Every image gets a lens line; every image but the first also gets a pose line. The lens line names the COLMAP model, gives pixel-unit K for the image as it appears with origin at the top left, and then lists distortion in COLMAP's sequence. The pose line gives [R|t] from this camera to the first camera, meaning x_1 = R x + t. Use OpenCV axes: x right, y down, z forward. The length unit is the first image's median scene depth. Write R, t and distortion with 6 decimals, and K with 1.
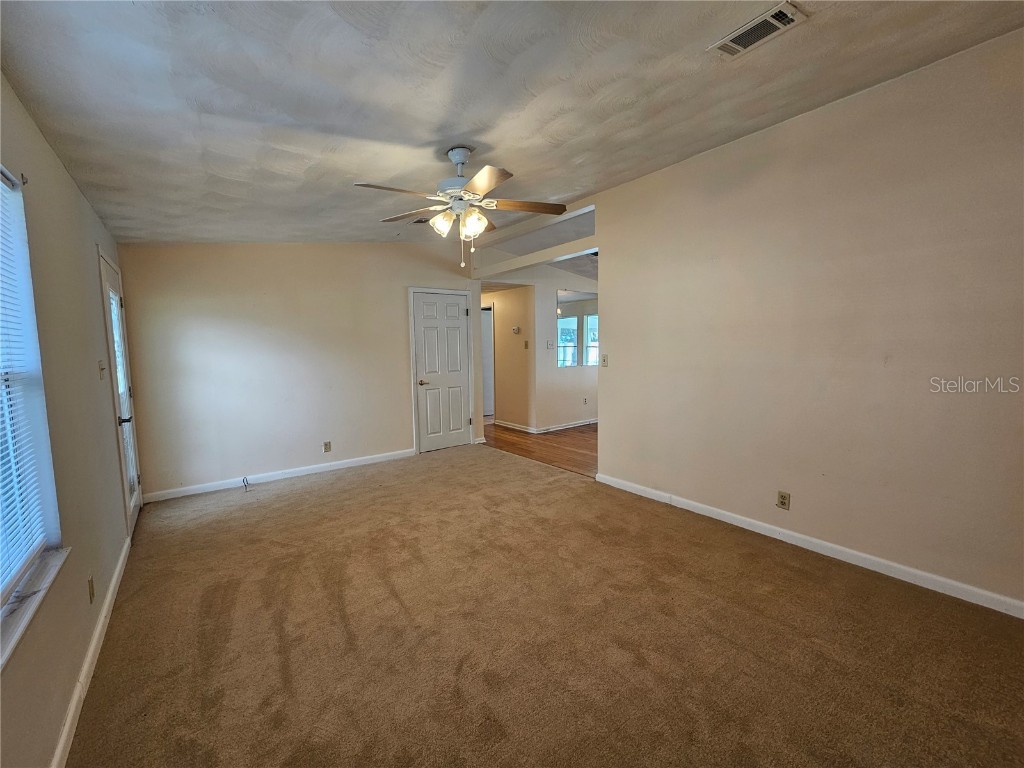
lens RADIAL K [[422.1, 0, 515.6], [0, 422.1, 383.7], [0, 0, 1]] dist [0.000339, -0.000233]
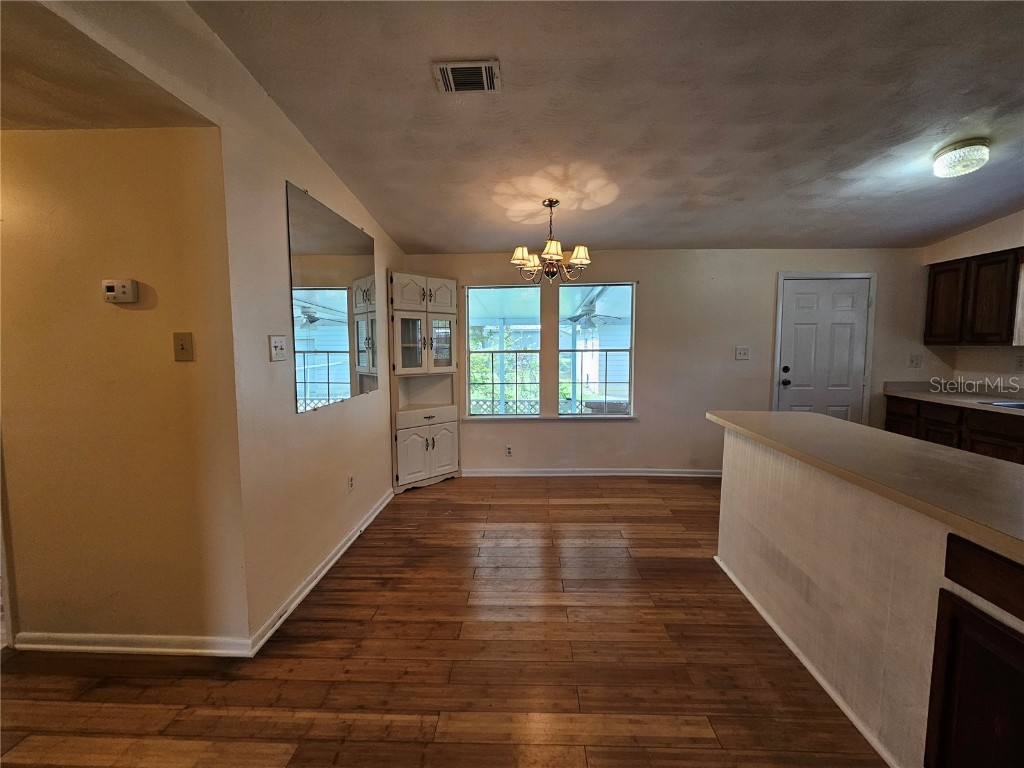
lens RADIAL K [[422.1, 0, 512.4], [0, 422.1, 379.5], [0, 0, 1]] dist [0.000339, -0.000233]
pose [[0.648668, -0.050771, 0.759376, -0.041482], [0.065512, 0.997794, 0.010751, -0.055230], [-0.758247, 0.042774, 0.650563, 0.605245]]
